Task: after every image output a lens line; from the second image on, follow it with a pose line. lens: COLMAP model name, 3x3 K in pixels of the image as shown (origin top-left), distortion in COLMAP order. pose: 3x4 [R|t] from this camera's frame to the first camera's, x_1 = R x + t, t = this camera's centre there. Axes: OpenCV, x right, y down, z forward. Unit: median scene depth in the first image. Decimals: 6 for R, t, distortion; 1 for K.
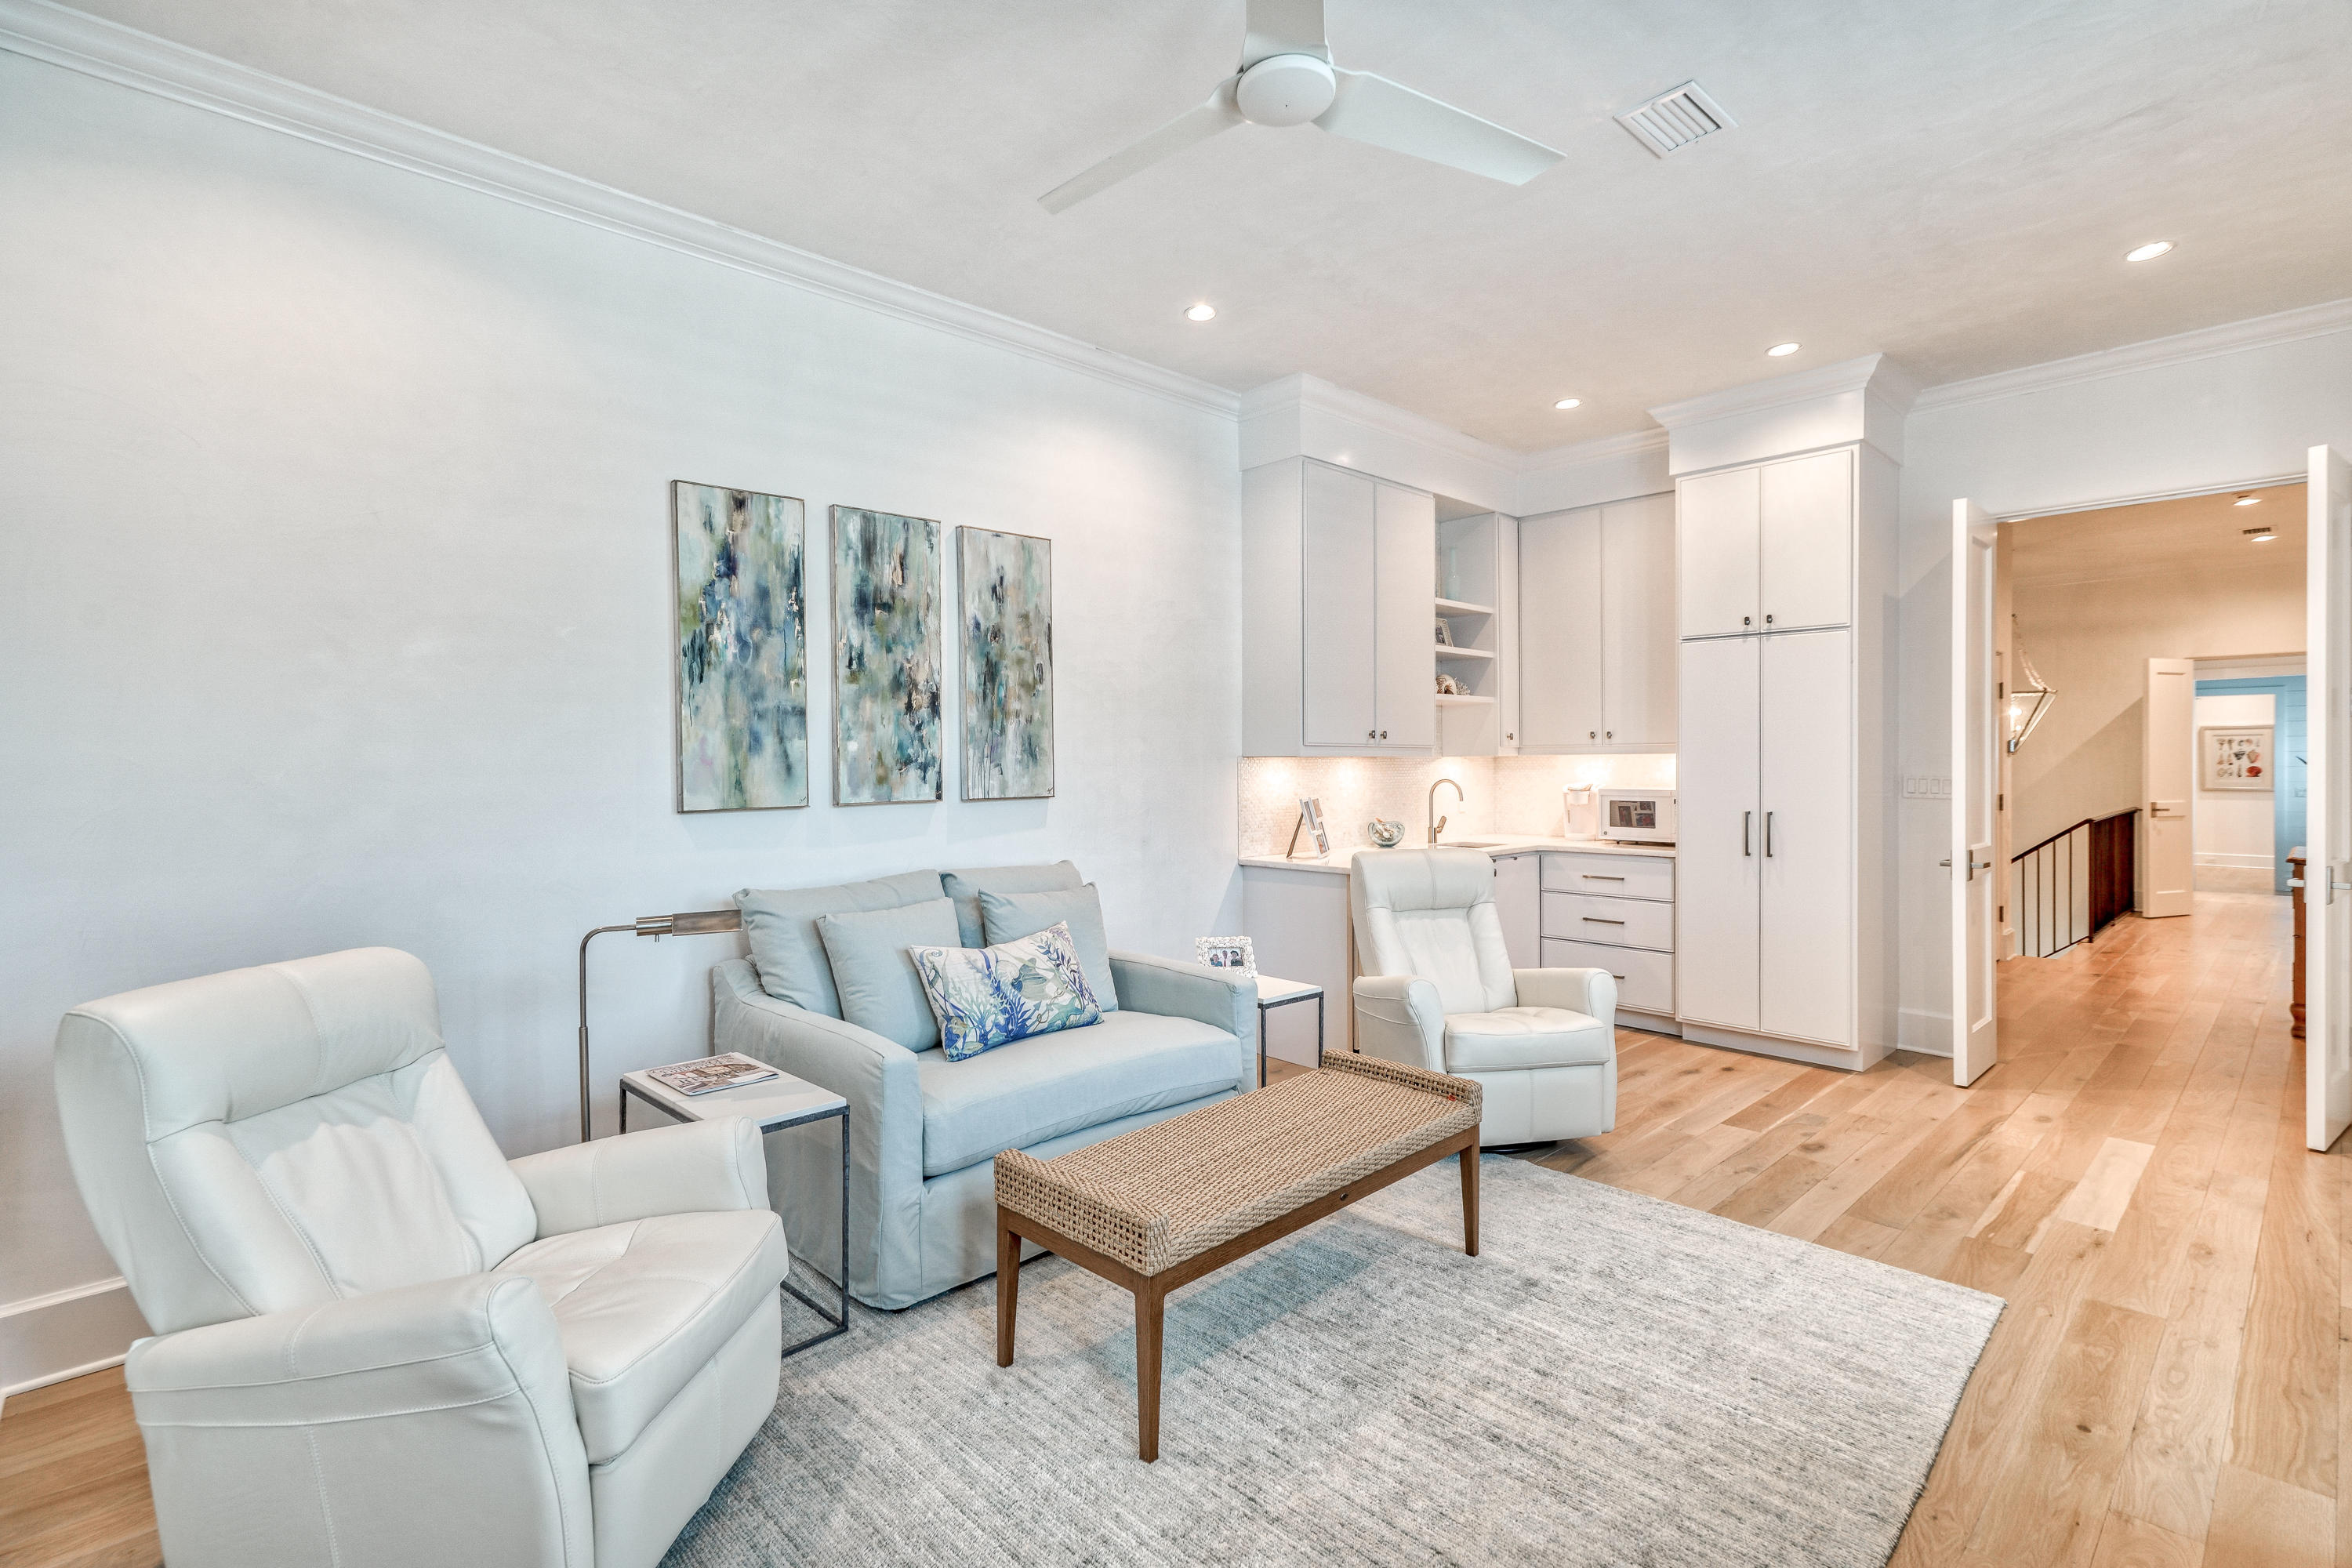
lens RADIAL K [[1094.9, 0, 1147.1], [0, 1094.9, 773.7], [0, 0, 1]] dist [0.001007, 0.001459]
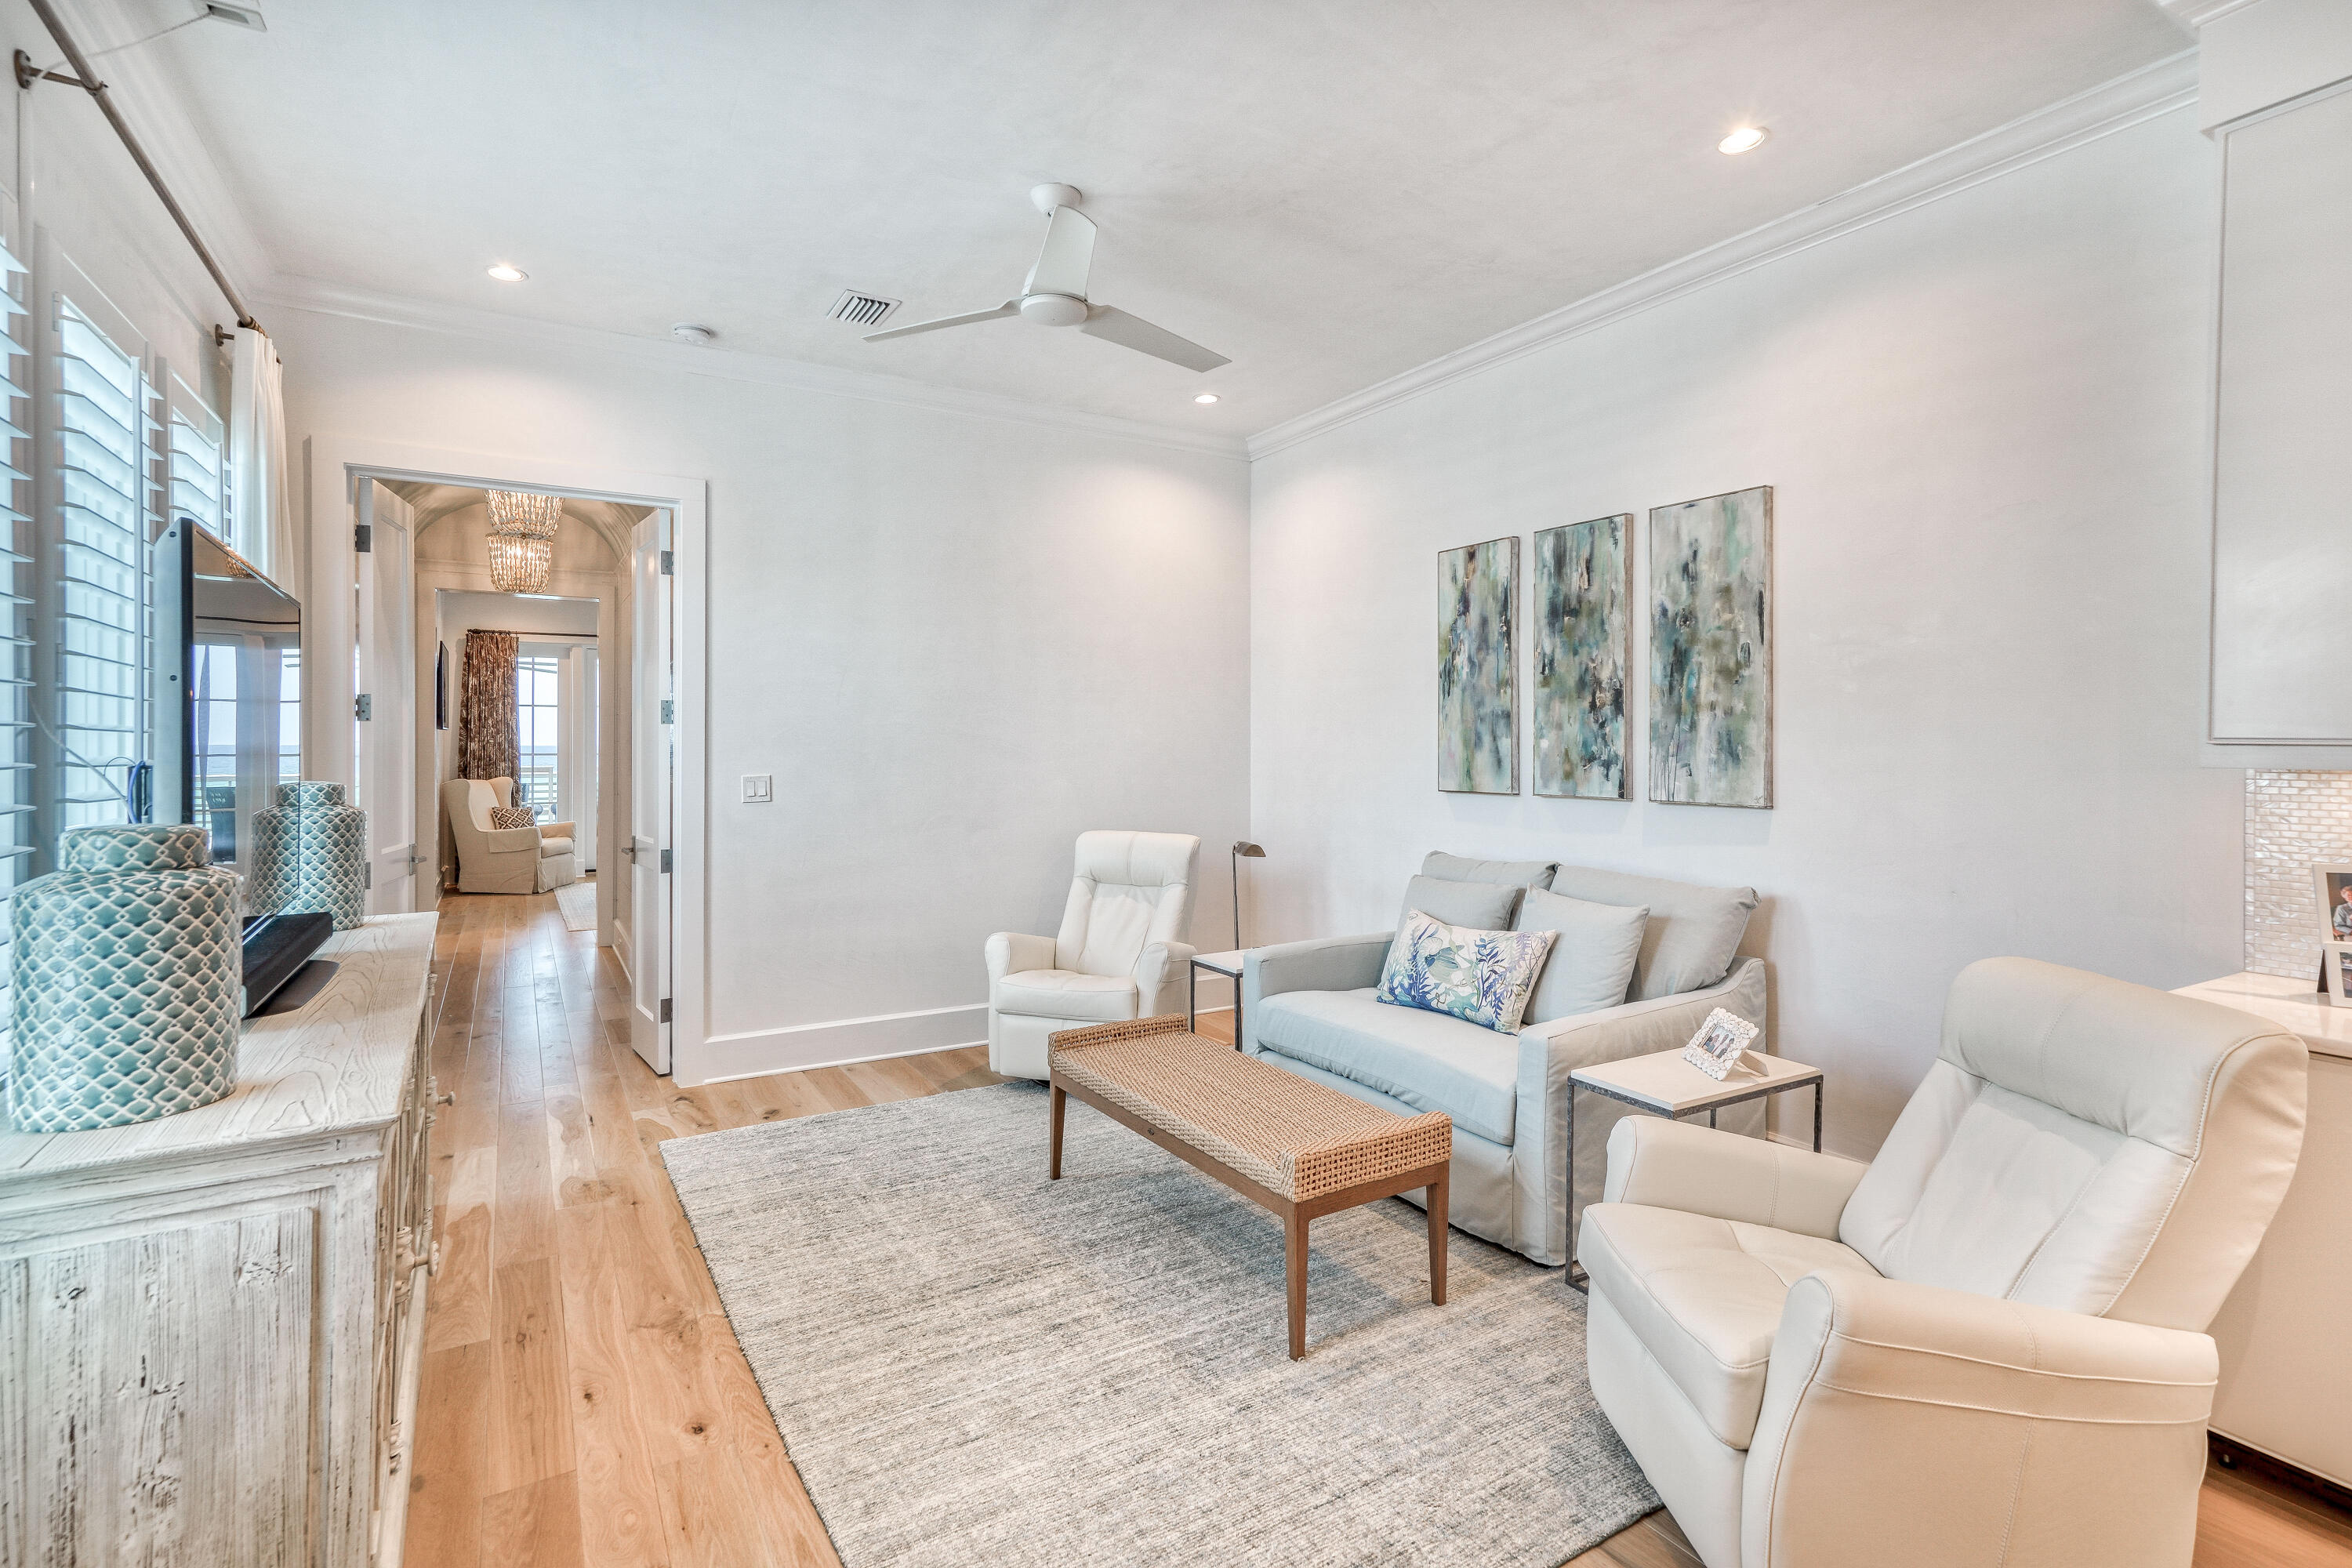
lens RADIAL K [[1089.1, 0, 1164.3], [0, 1089.1, 758.6], [0, 0, 1]] dist [0.000323, 0.000252]
pose [[-0.193999, 0.020586, -0.980786, 0.866901], [-0.016693, 0.999566, 0.024282, -0.029415], [0.980860, 0.021083, -0.193571, 0.808480]]
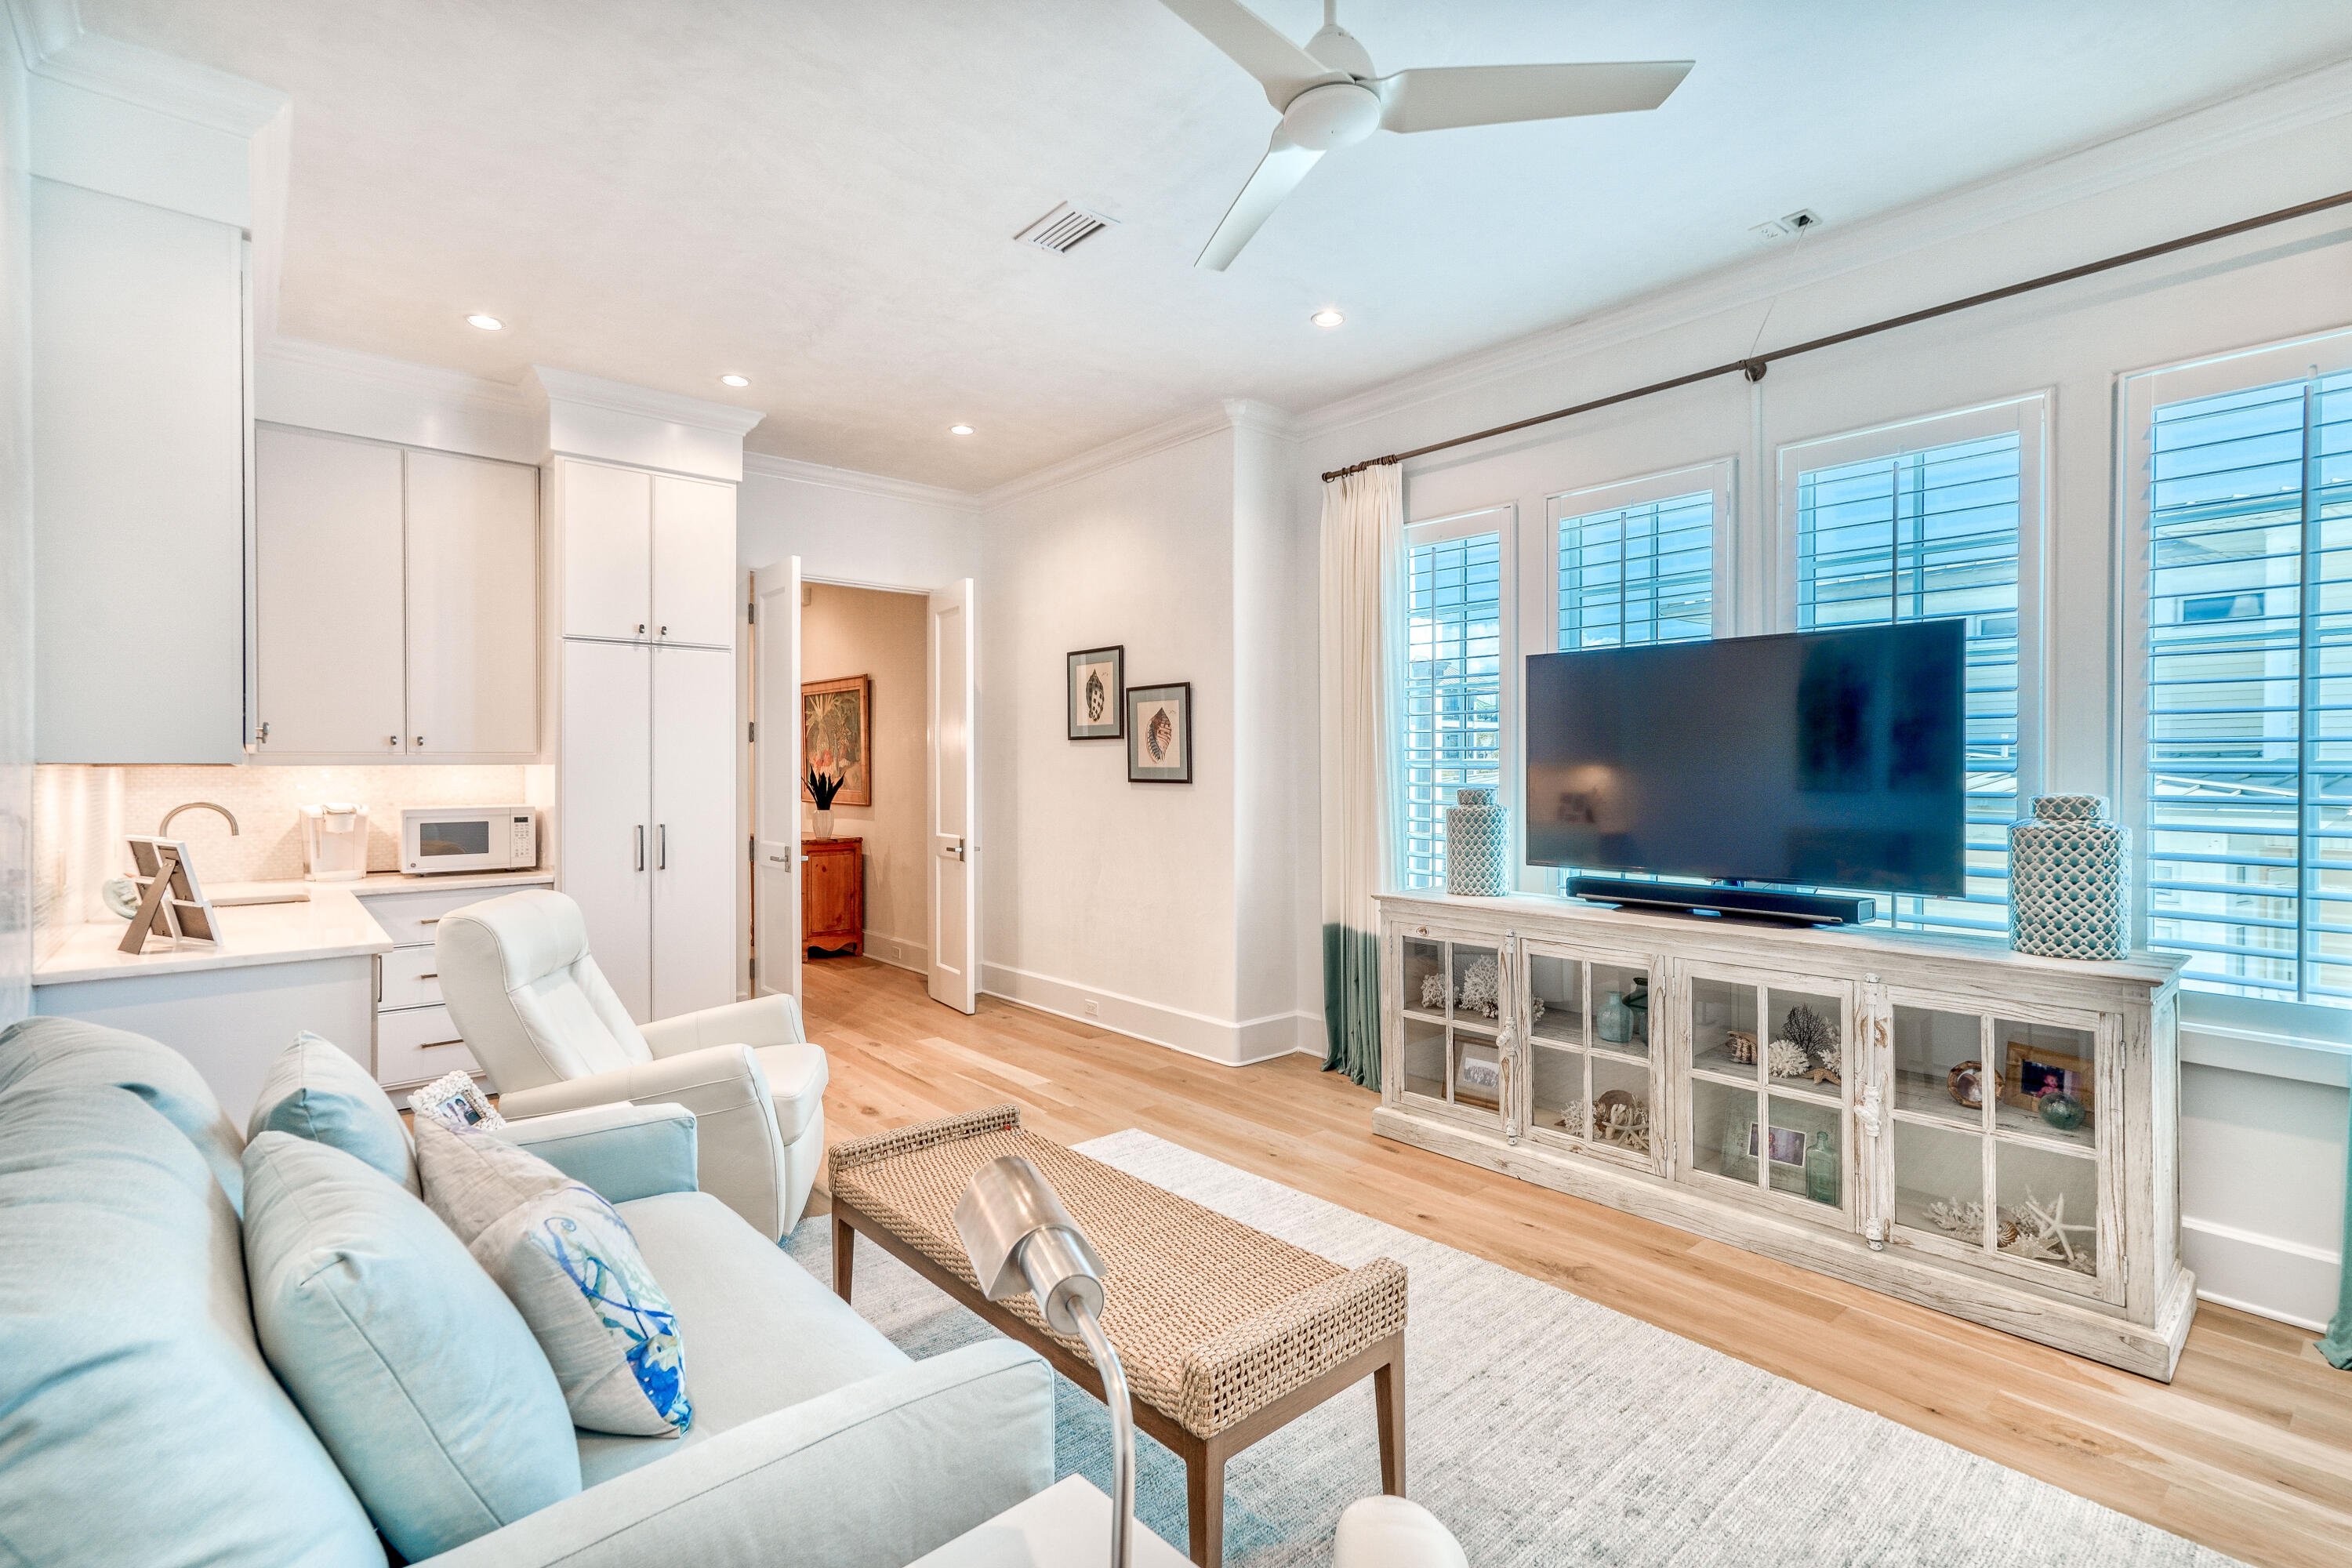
lens RADIAL K [[1089.1, 0, 1164.3], [0, 1089.1, 758.6], [0, 0, 1]] dist [0.000323, 0.000252]
pose [[0.032879, 0.014481, 0.999354, -0.502060], [0.015111, 0.999774, -0.014984, -0.003503], [-0.999345, 0.015594, 0.032653, 0.630980]]
